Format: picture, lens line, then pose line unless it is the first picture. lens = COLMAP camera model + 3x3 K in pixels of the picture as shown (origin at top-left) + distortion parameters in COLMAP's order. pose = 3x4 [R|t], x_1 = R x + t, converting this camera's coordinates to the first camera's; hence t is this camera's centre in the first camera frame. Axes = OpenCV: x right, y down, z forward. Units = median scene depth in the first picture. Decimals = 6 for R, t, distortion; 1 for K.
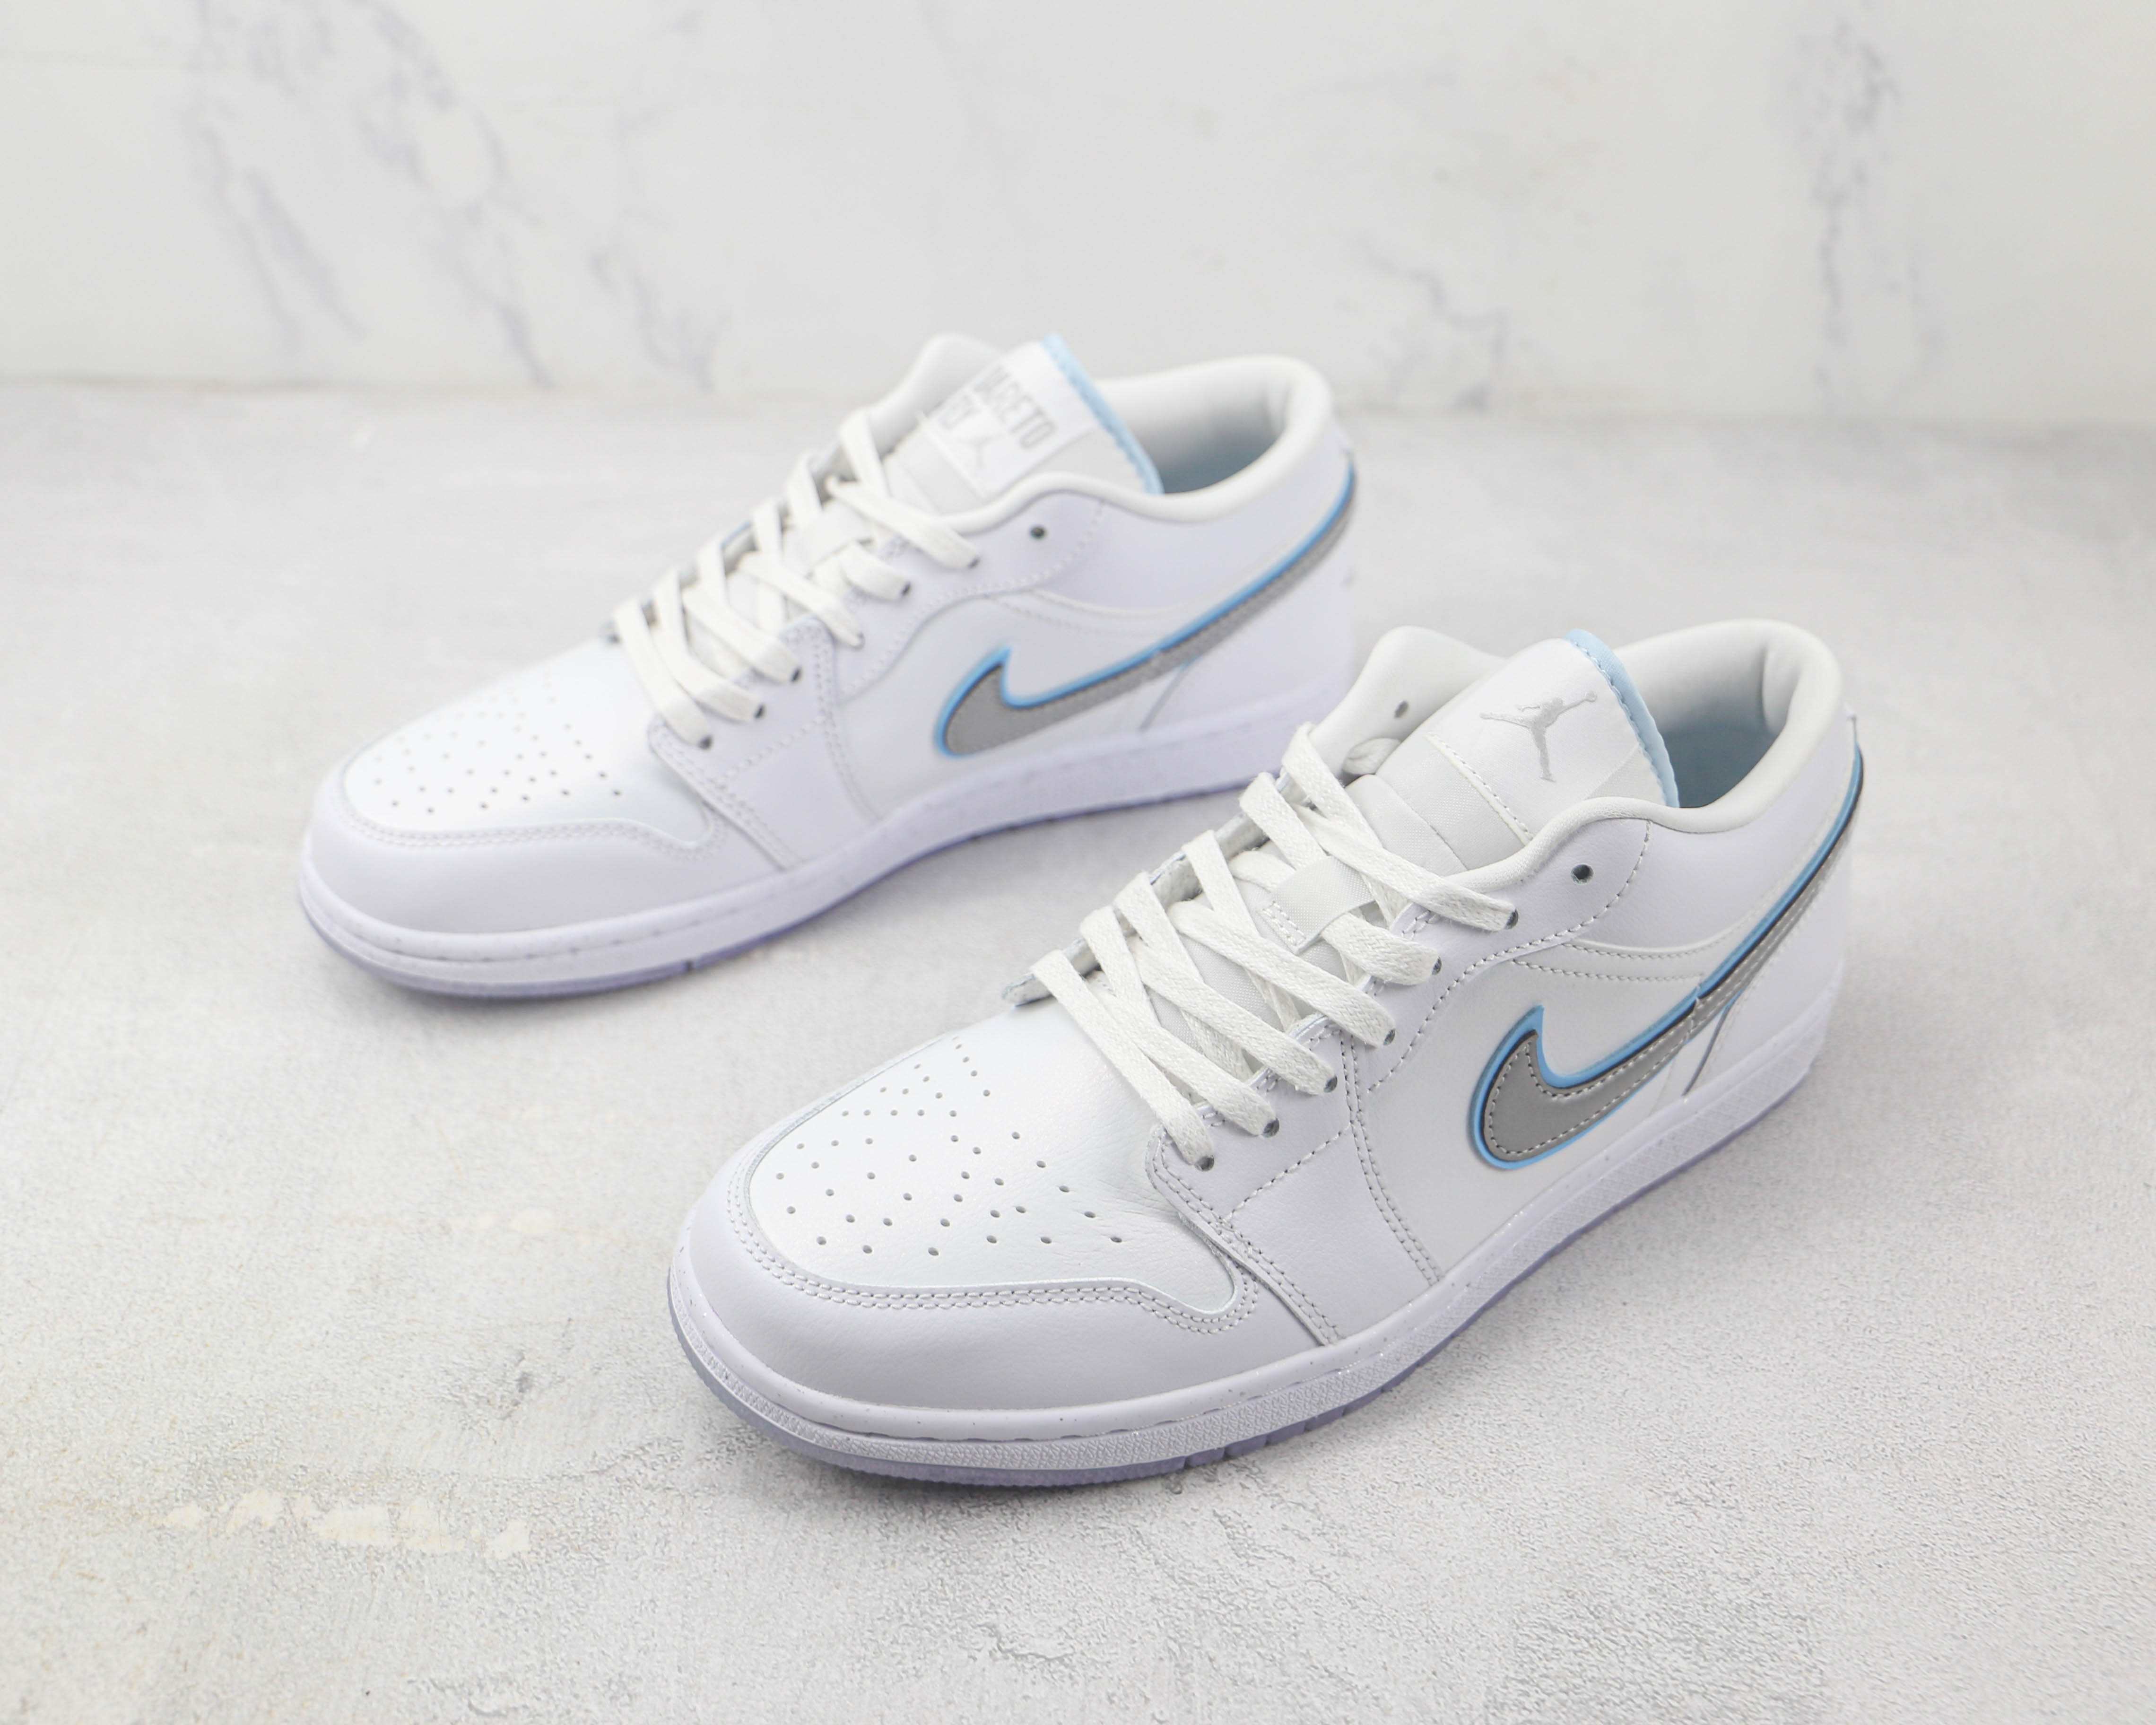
lens RADIAL K [[2618.1, 0, 1075.1], [0, 2618.1, 859.2], [0, 0, 1]] dist [0.013873, 0.000000]
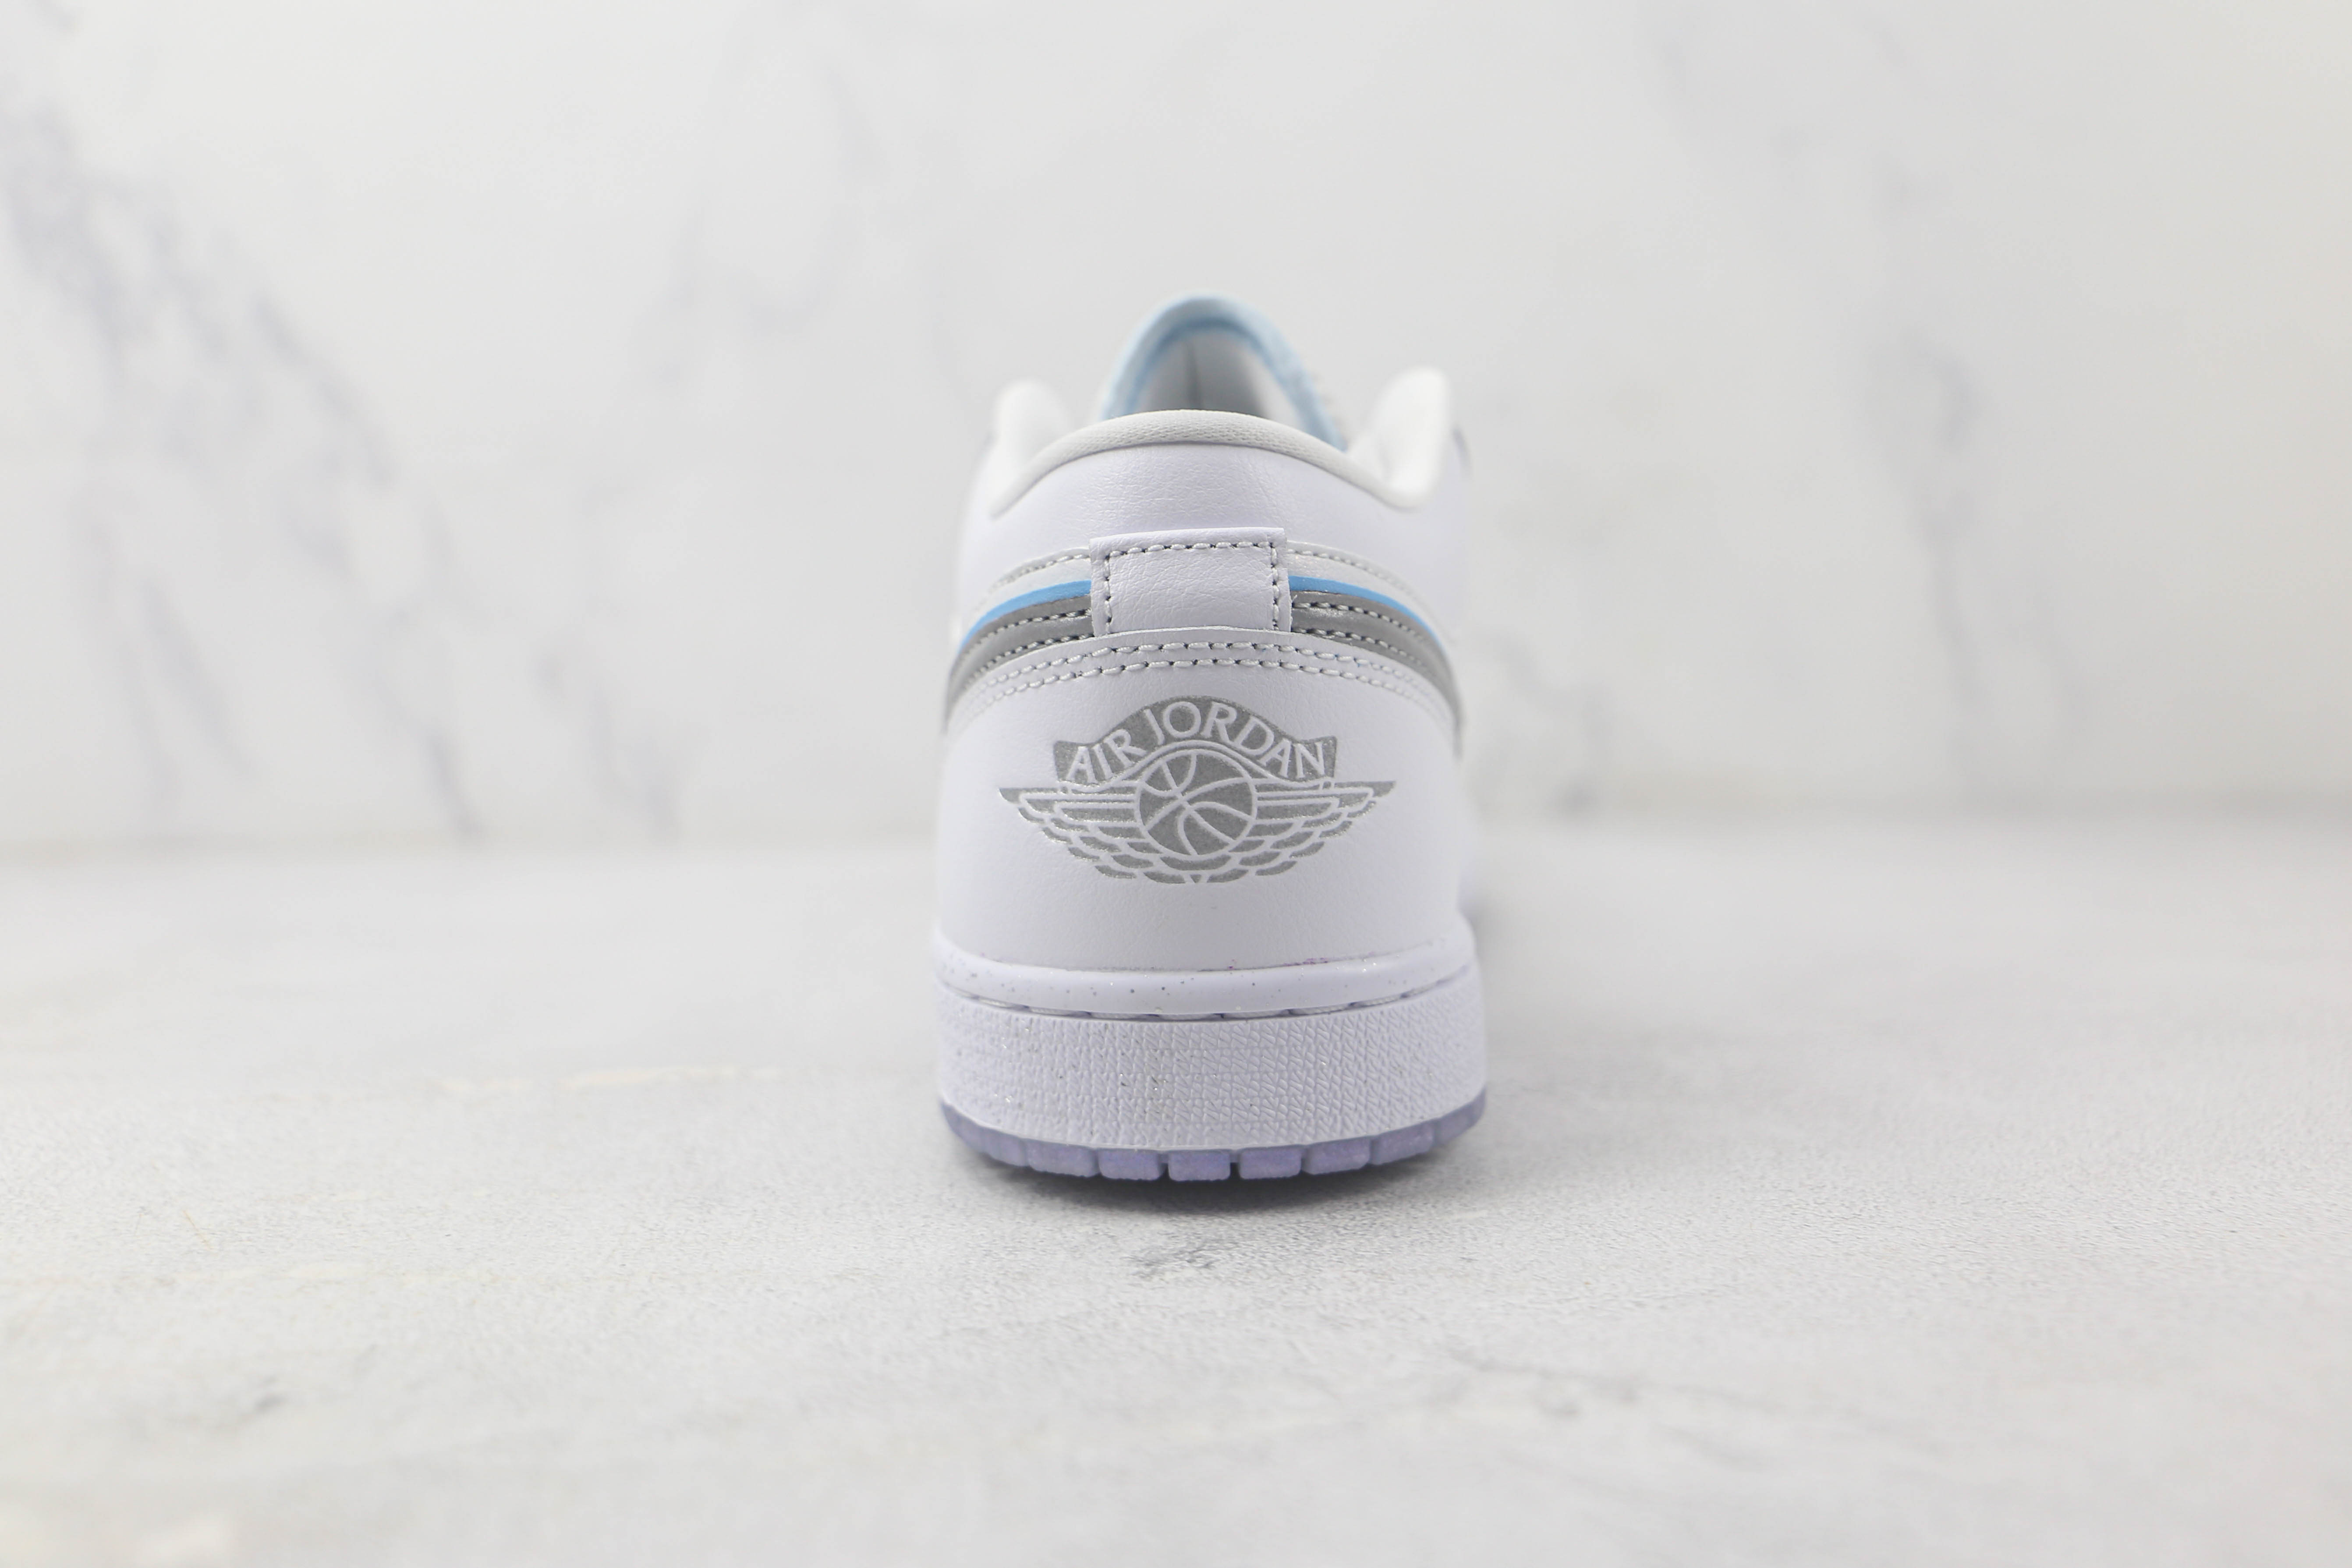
lens RADIAL K [[2424.9, 0, 1225.4], [0, 2424.9, 790.5], [0, 0, 1]] dist [-0.022254, 0.000000]
pose [[0.994213, -0.029170, 0.103392, -0.068250], [0.080556, 0.839171, -0.537869, 0.369917], [-0.071073, 0.543085, 0.836665, 0.522678]]
